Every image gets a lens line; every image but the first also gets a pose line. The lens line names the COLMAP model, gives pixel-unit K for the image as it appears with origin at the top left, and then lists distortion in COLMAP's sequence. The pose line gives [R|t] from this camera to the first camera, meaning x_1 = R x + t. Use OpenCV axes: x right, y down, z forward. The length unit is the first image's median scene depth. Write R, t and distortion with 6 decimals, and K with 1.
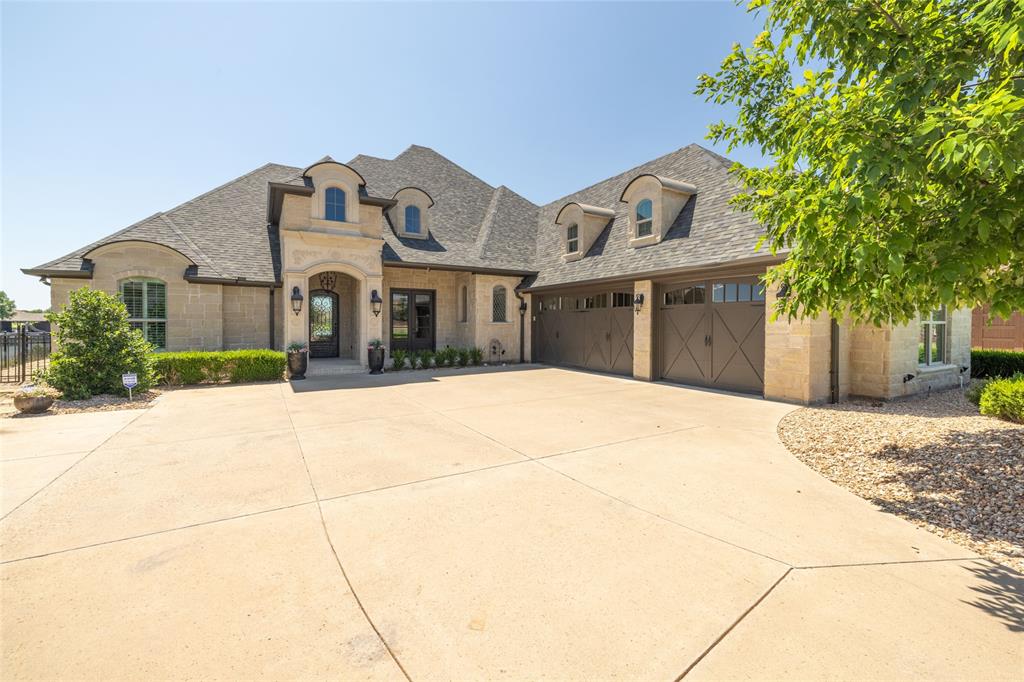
lens RADIAL K [[433.5, 0, 509.2], [0, 433.5, 332.1], [0, 0, 1]] dist [0.000713, 0.000080]
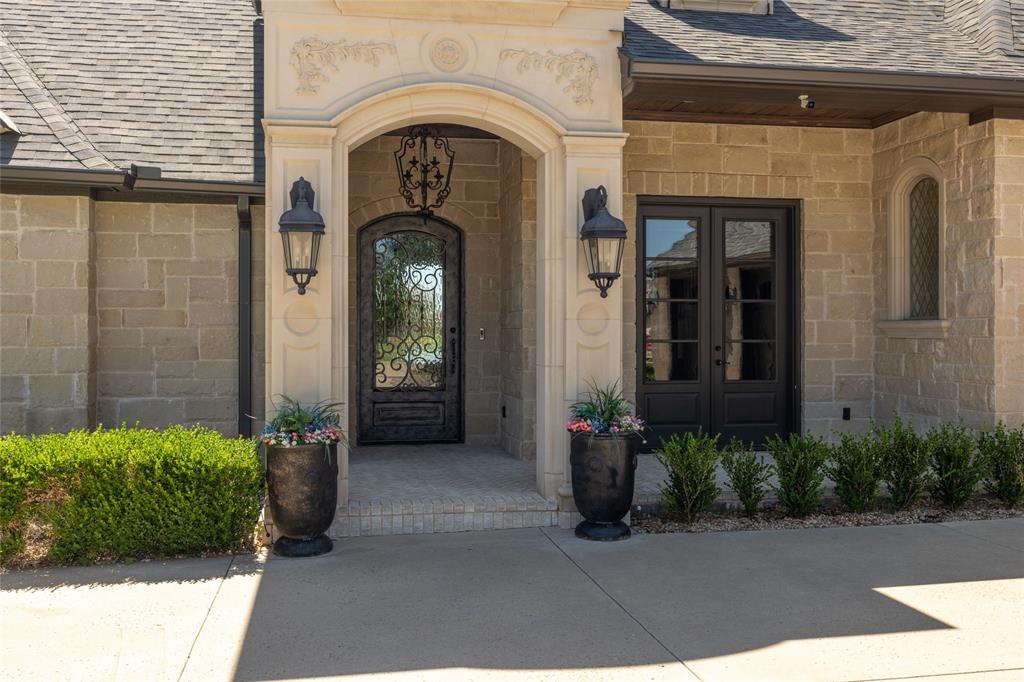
lens RADIAL K [[1042.0, 0, 511.1], [0, 1042.0, 341.2], [0, 0, 1]] dist [-0.004428, 0.000000]
pose [[0.943928, -0.001276, -0.330150, -0.157470], [-0.002030, 0.999951, -0.009668, -0.004915], [0.330146, 0.009796, 0.943879, 0.419756]]
